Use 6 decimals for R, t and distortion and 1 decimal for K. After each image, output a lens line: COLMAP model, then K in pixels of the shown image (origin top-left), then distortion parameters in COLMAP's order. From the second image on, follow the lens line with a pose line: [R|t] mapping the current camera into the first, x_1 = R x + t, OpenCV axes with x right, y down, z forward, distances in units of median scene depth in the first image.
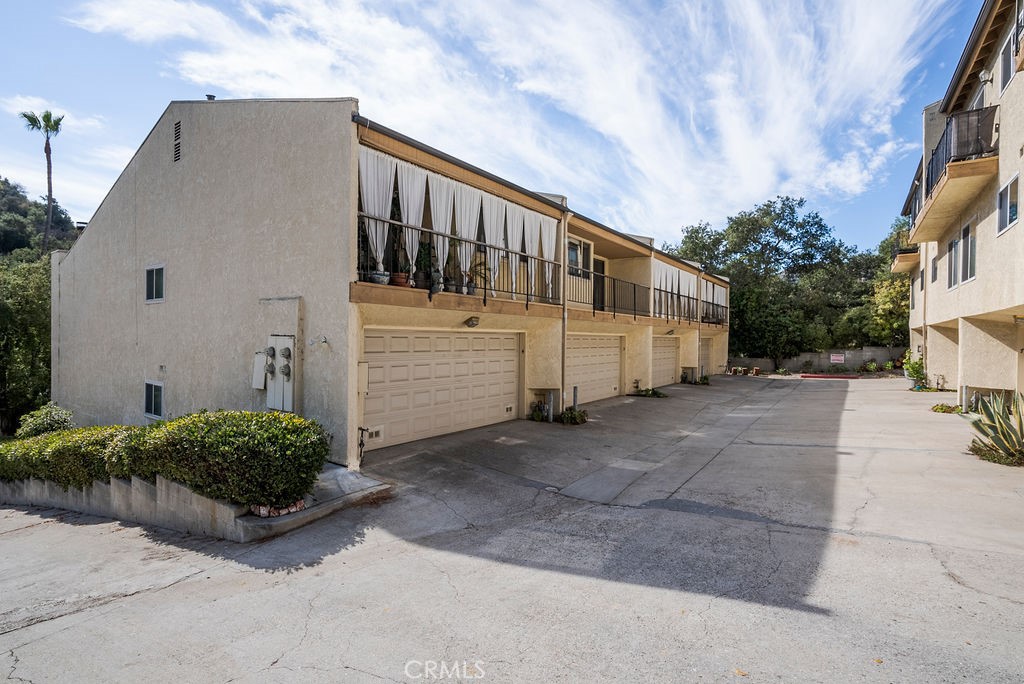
lens RADIAL K [[504.5, 0, 513.2], [0, 504.5, 346.5], [0, 0, 1]] dist [-0.036857, 0.003529]
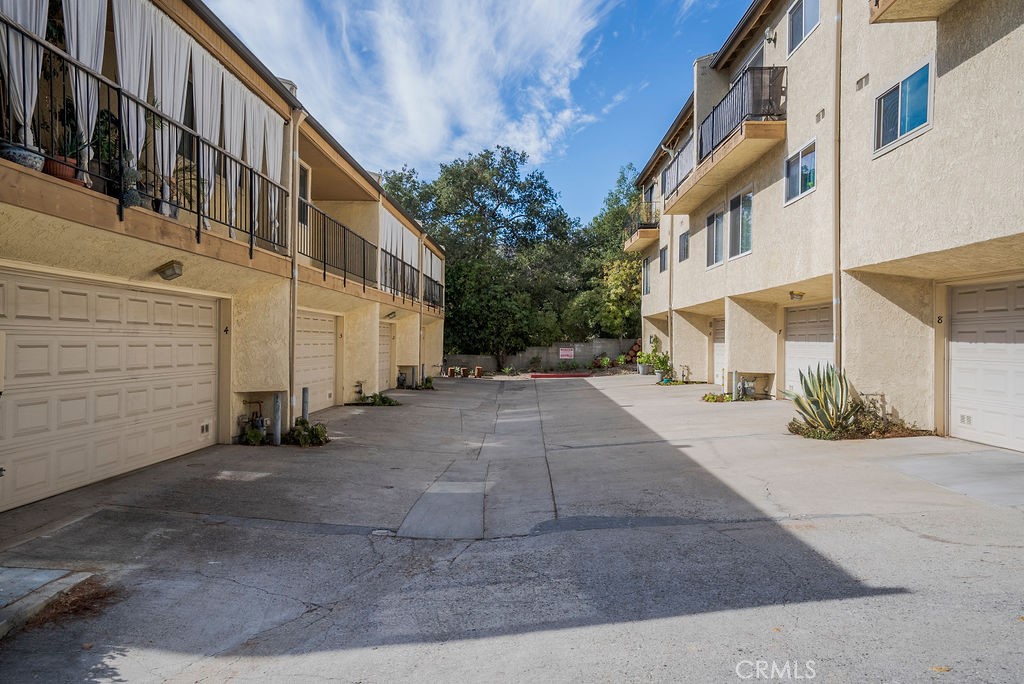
lens RADIAL K [[726.1, 0, 518.1], [0, 726.1, 338.9], [0, 0, 1]] dist [-0.018504, 0.040478]
pose [[0.832039, -0.001374, 0.554716, -0.175653], [0.011410, 0.999828, -0.014638, 0.037695], [-0.554600, 0.018509, 0.831911, 0.100618]]
